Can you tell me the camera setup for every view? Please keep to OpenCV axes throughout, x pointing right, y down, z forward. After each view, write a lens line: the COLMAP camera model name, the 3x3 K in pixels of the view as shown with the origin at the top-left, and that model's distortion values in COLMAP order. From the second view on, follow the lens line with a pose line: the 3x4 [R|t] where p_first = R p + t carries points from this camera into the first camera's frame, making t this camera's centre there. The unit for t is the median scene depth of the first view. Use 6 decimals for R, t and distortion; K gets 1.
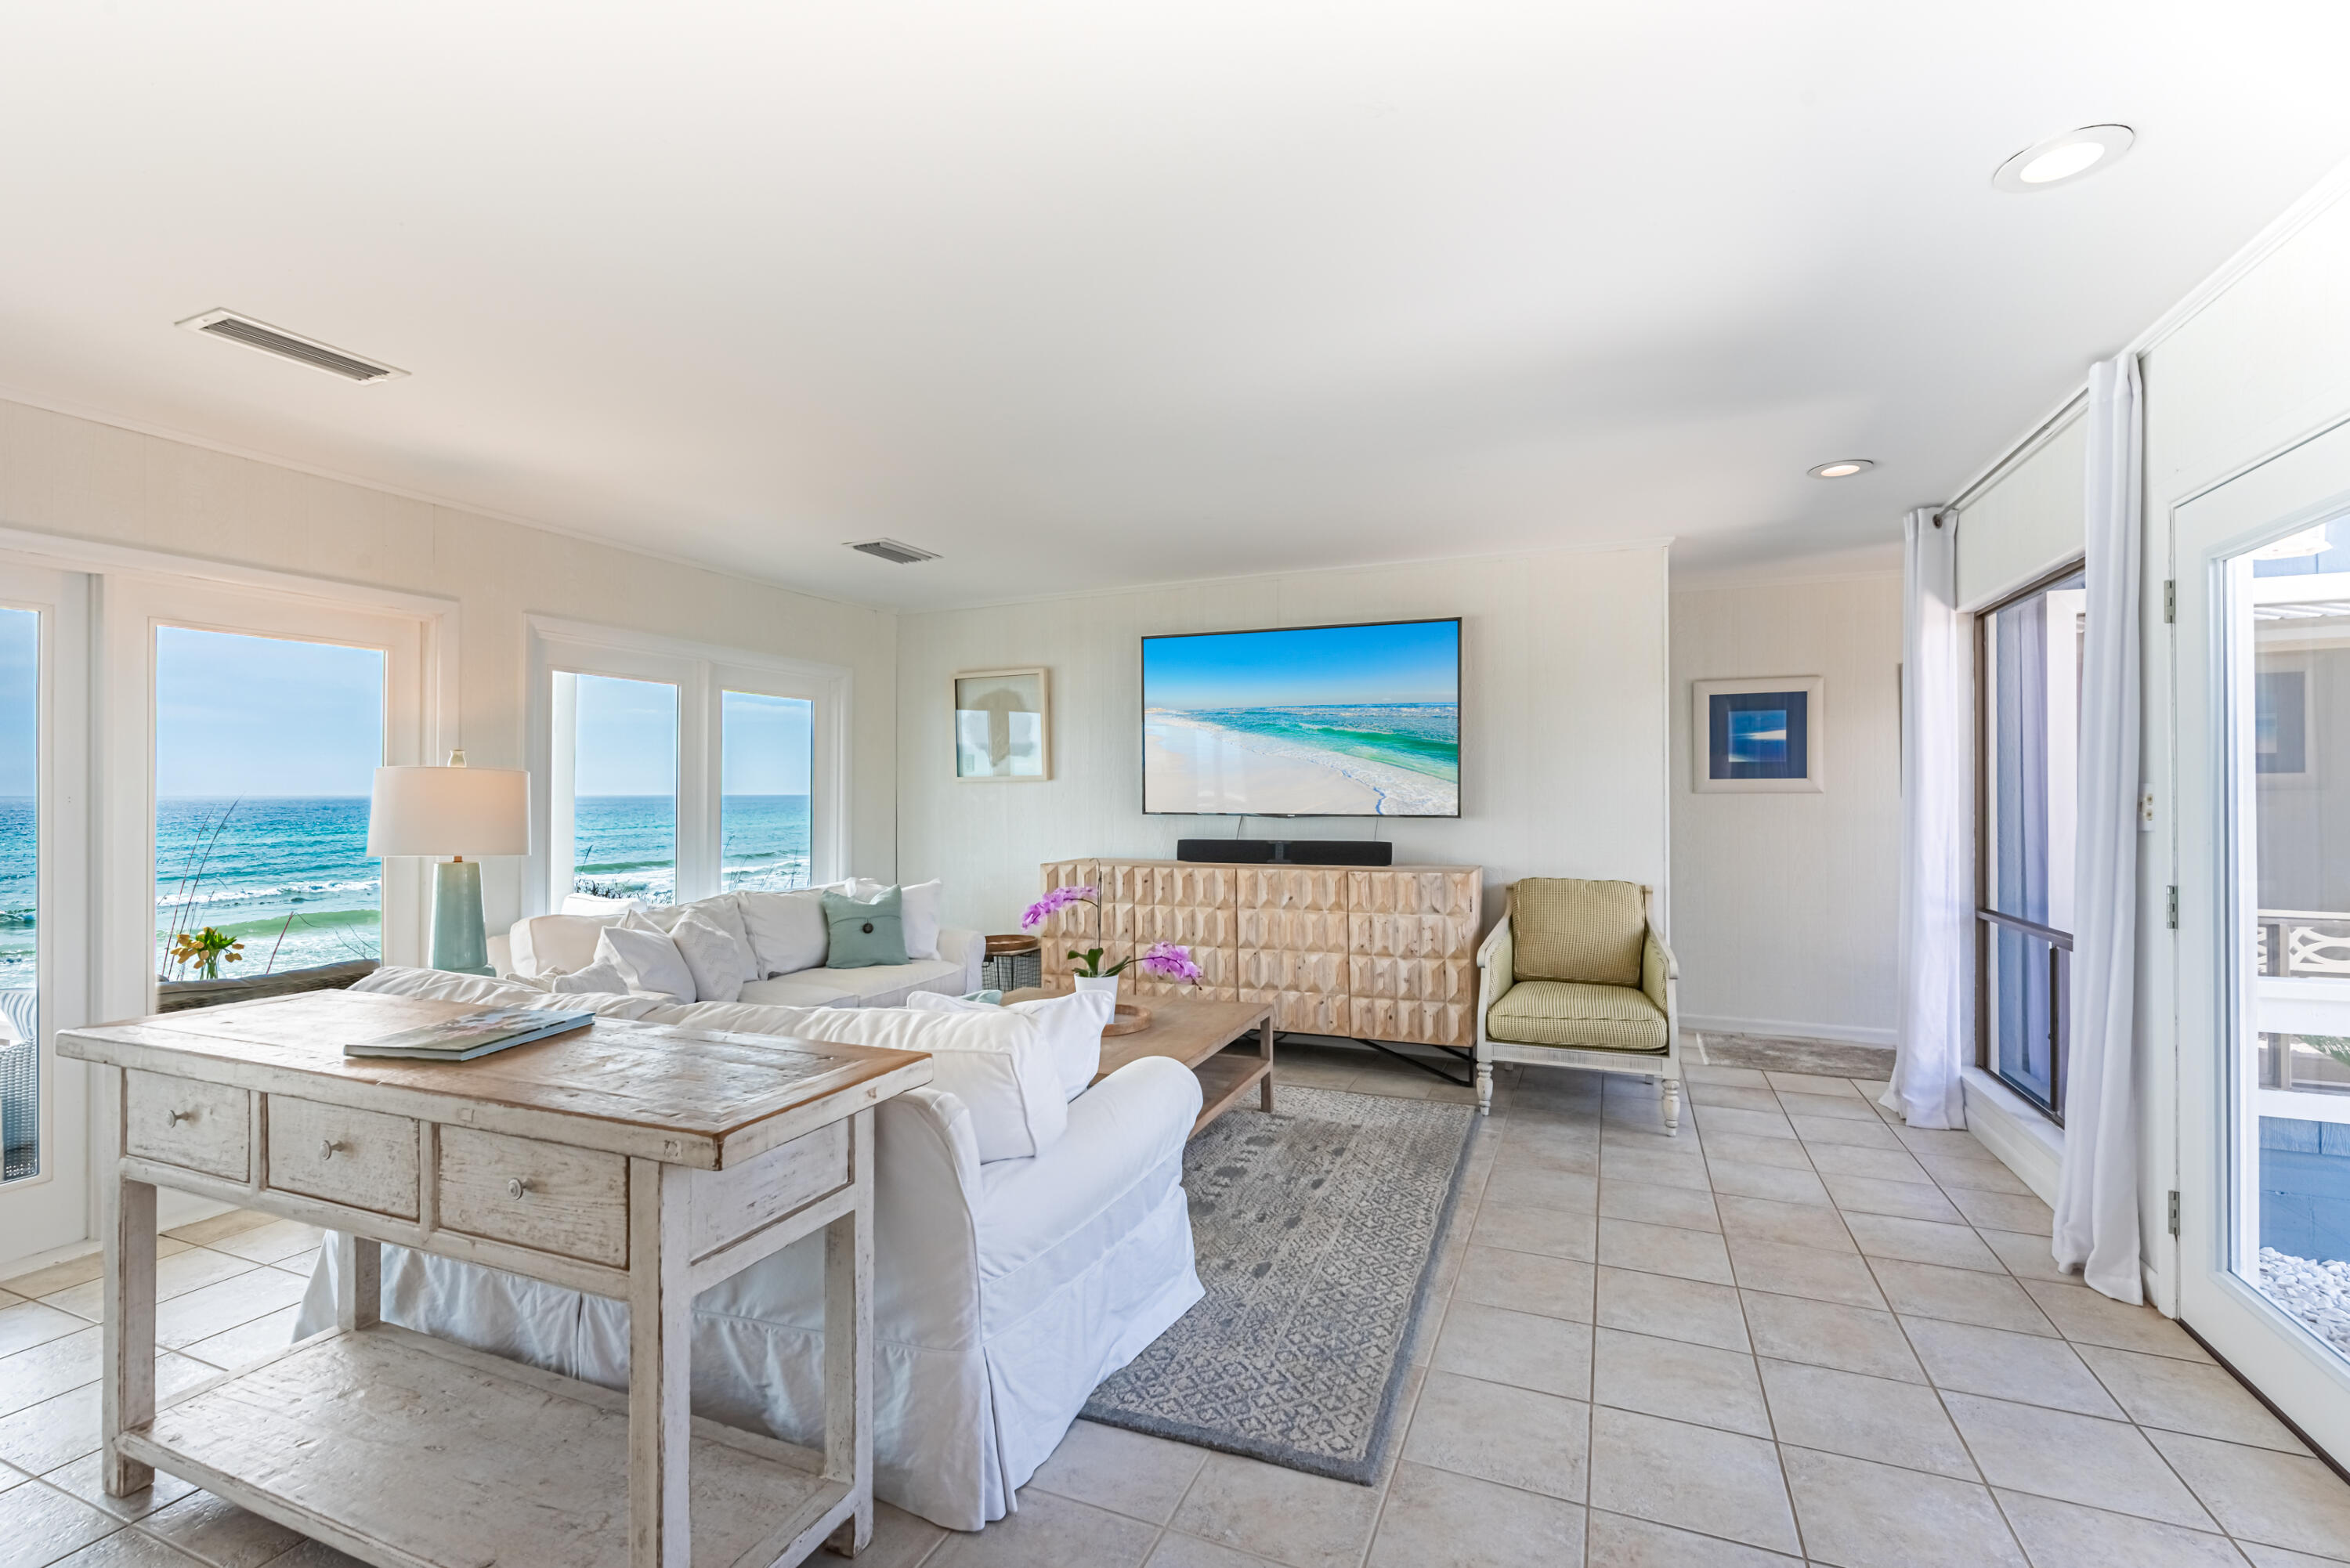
lens RADIAL K [[1032.2, 0, 1217.5], [0, 1032.2, 785.7], [0, 0, 1]] dist [0.012317, 0.000003]
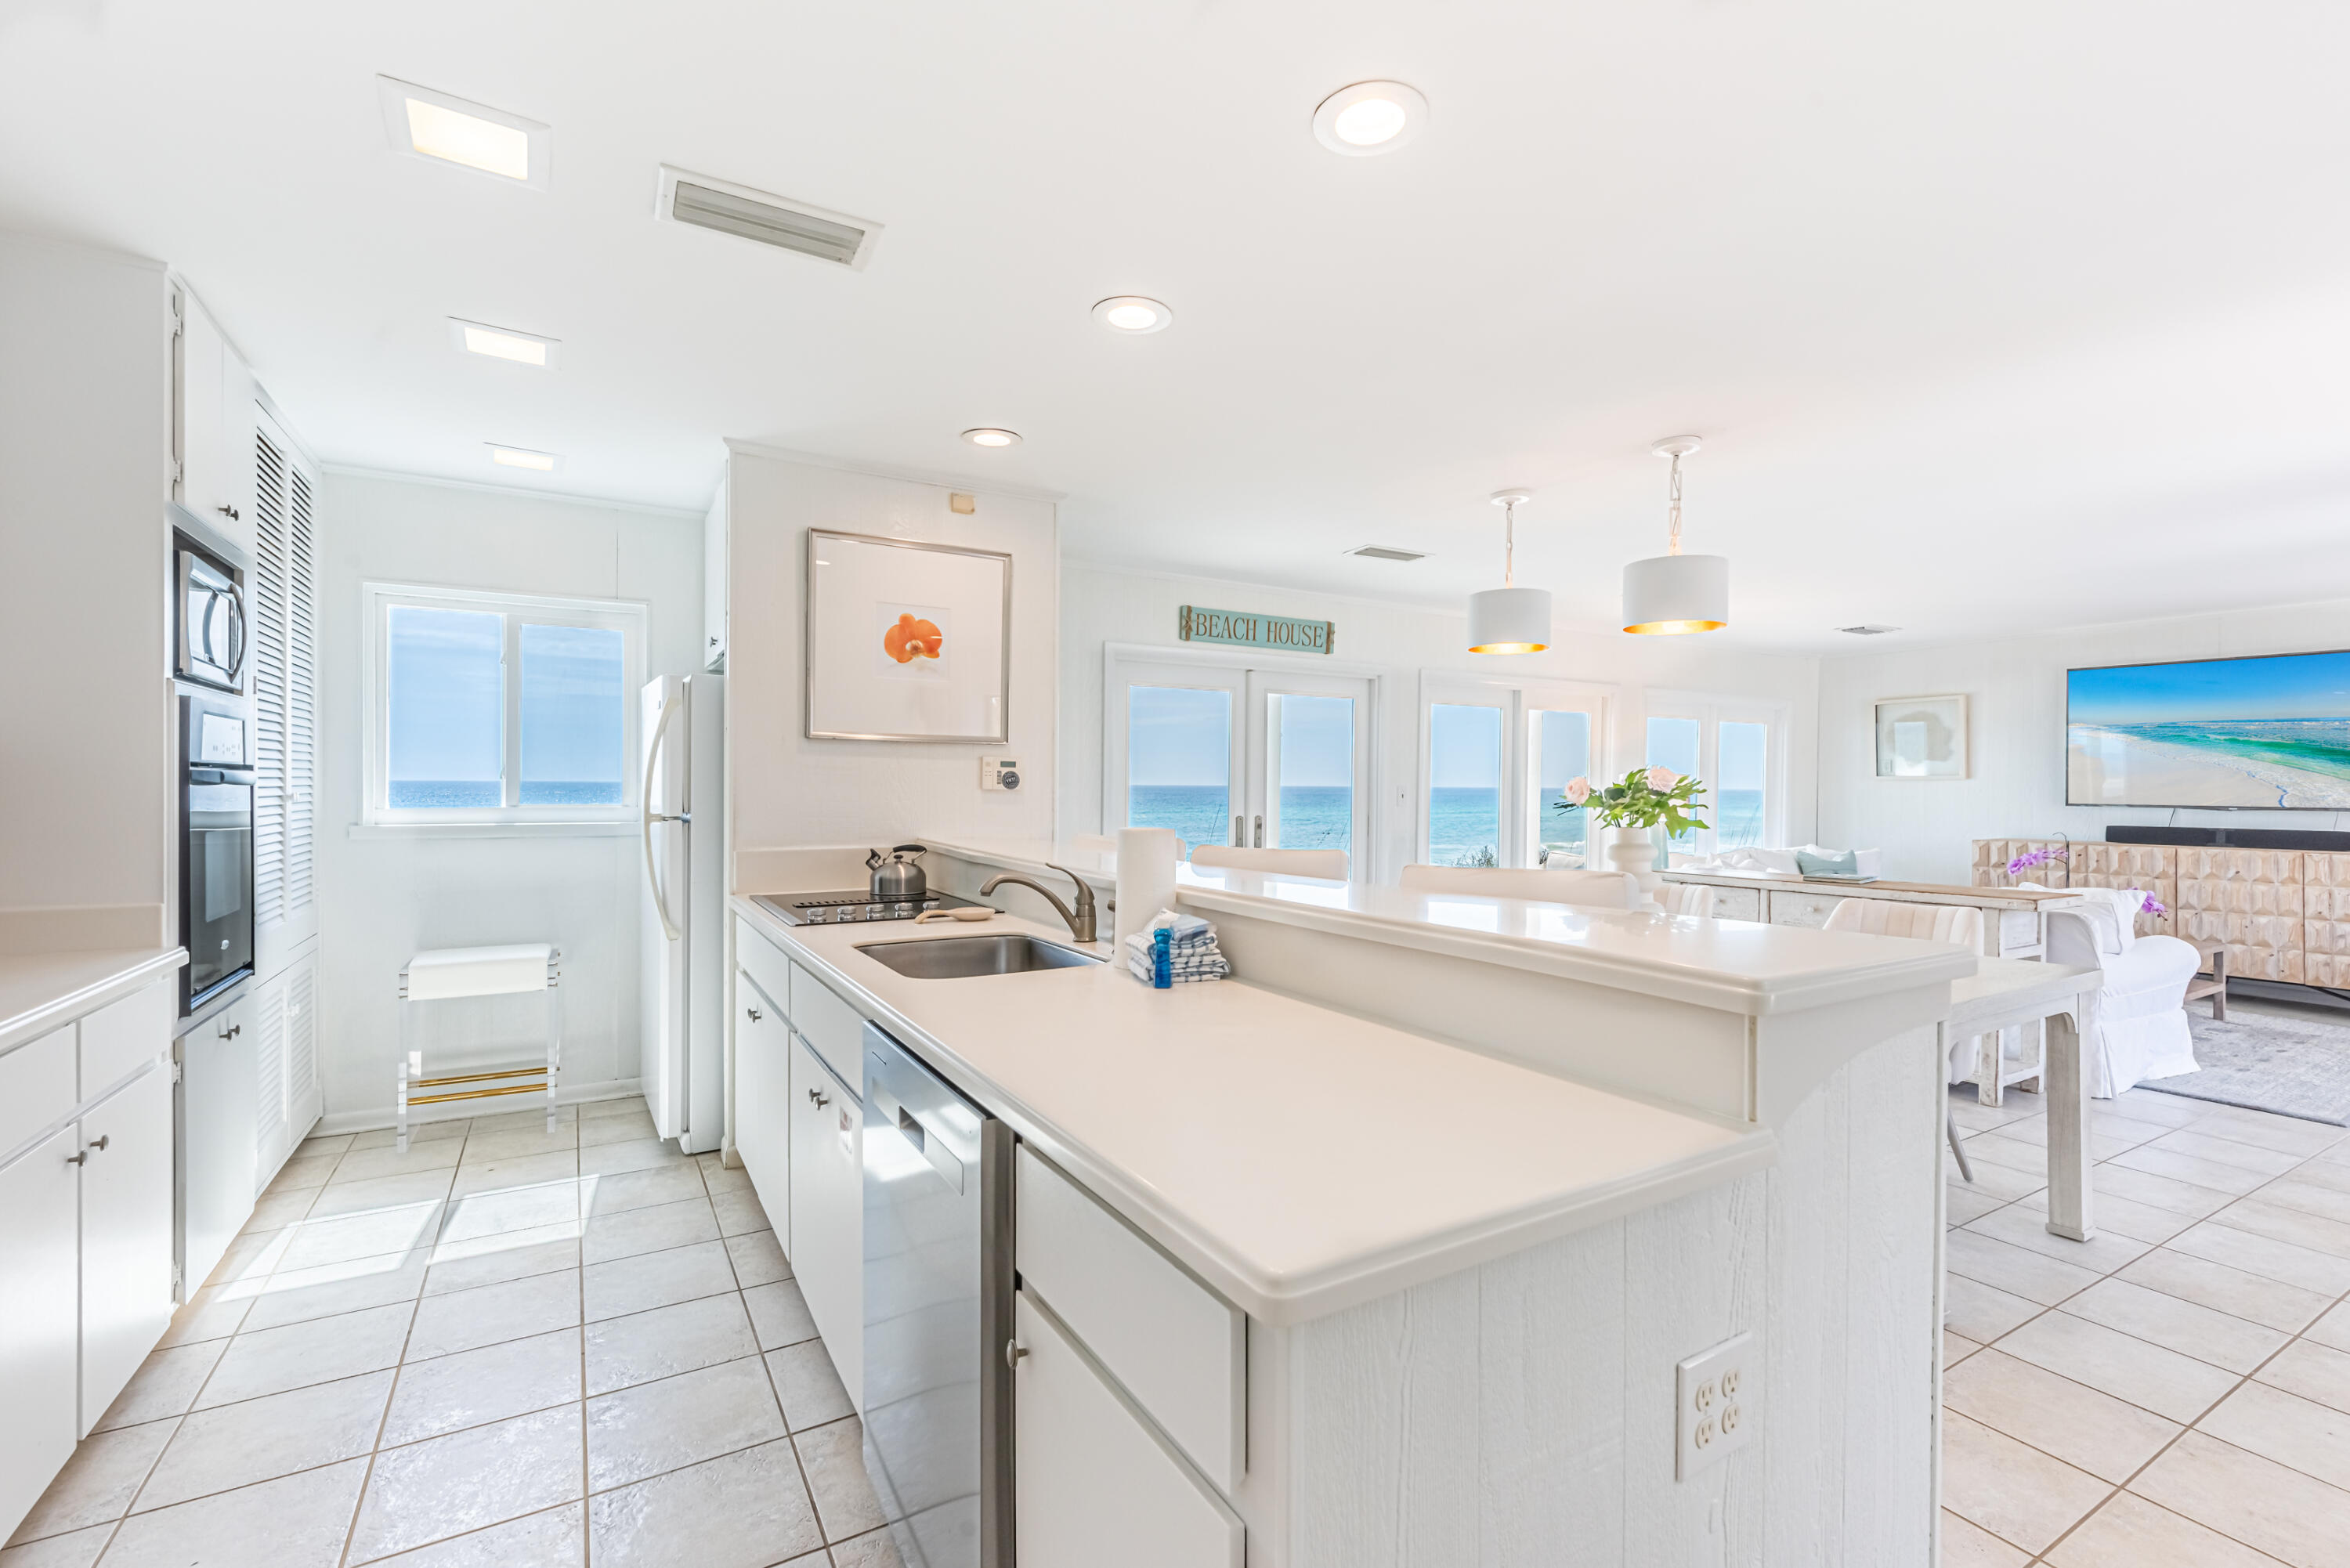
lens RADIAL K [[1050.7, 0, 1147.2], [0, 1050.7, 790.3], [0, 0, 1]] dist [0.002471, 0.000209]
pose [[0.779380, 0.010176, -0.626468, -0.169792], [-0.003102, 0.999919, 0.012383, -0.005199], [0.626543, -0.007708, 0.779348, -0.891909]]
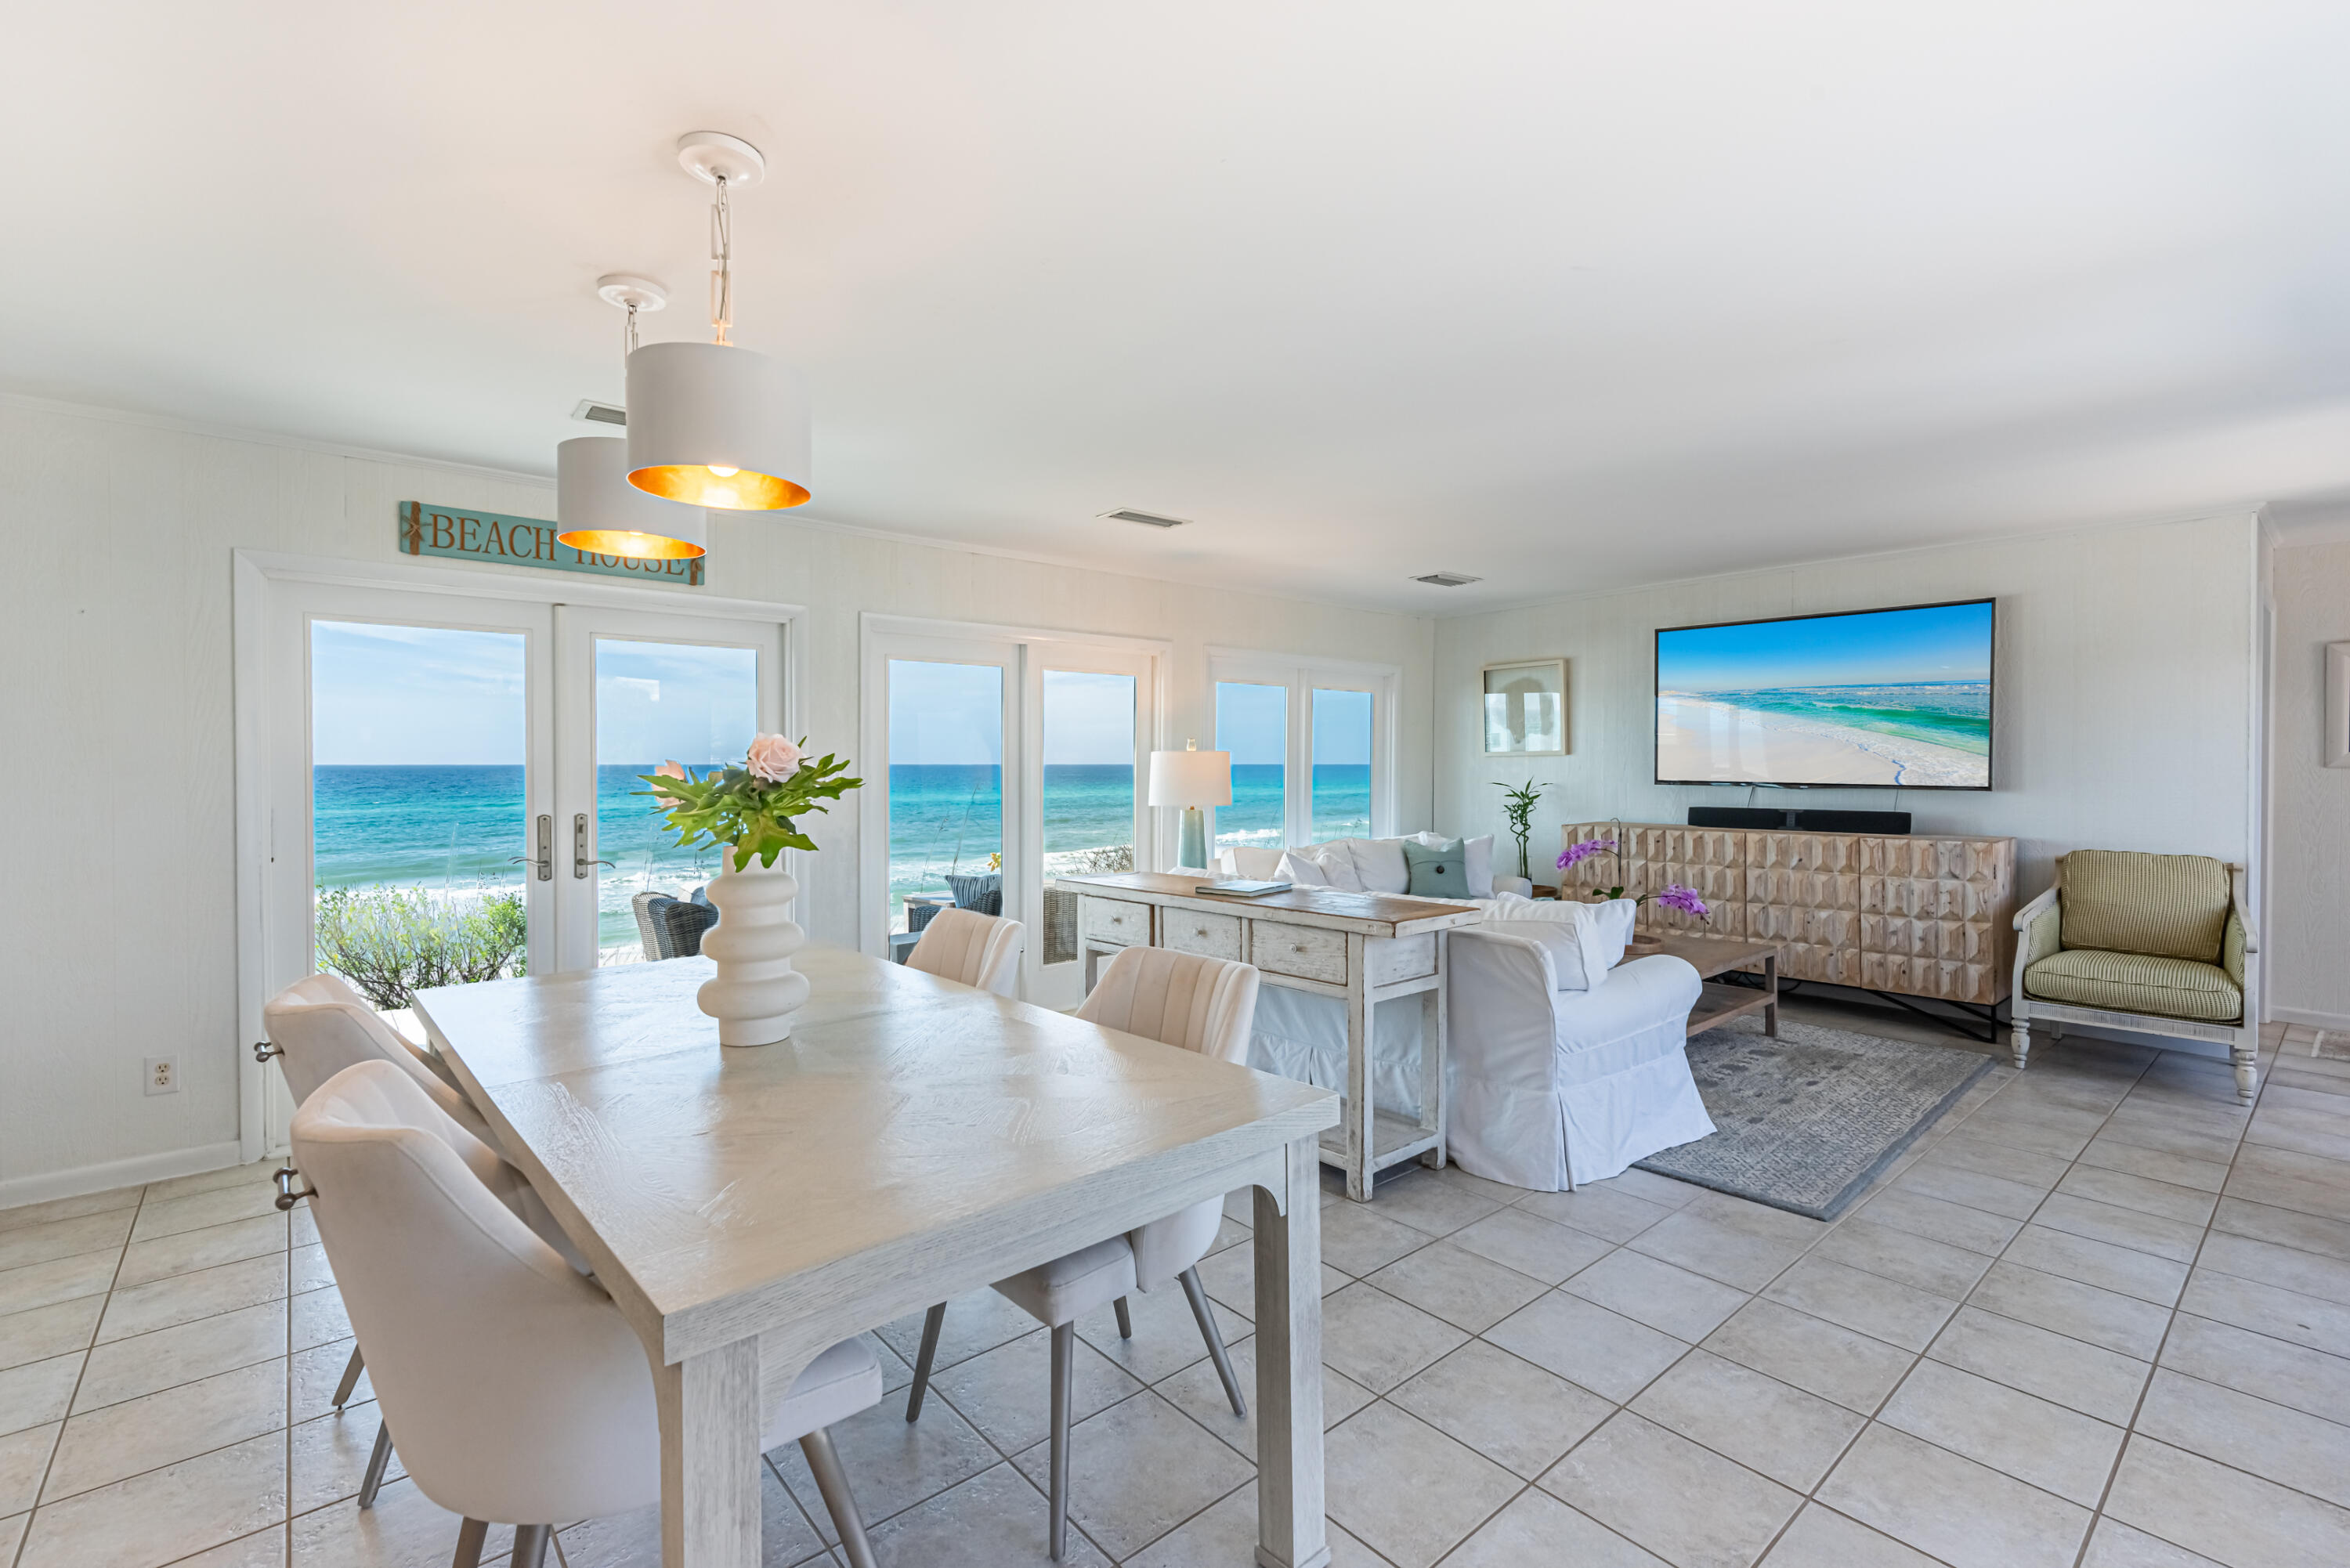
lens RADIAL K [[1070.3, 0, 1176.7], [0, 1070.3, 774.9], [0, 0, 1]] dist [0.002999, 0.000062]
pose [[0.884583, 0.005276, -0.466353, 0.014790], [0.003448, 0.999835, 0.017852, -0.006640], [0.466370, -0.017400, 0.884419, -0.350331]]
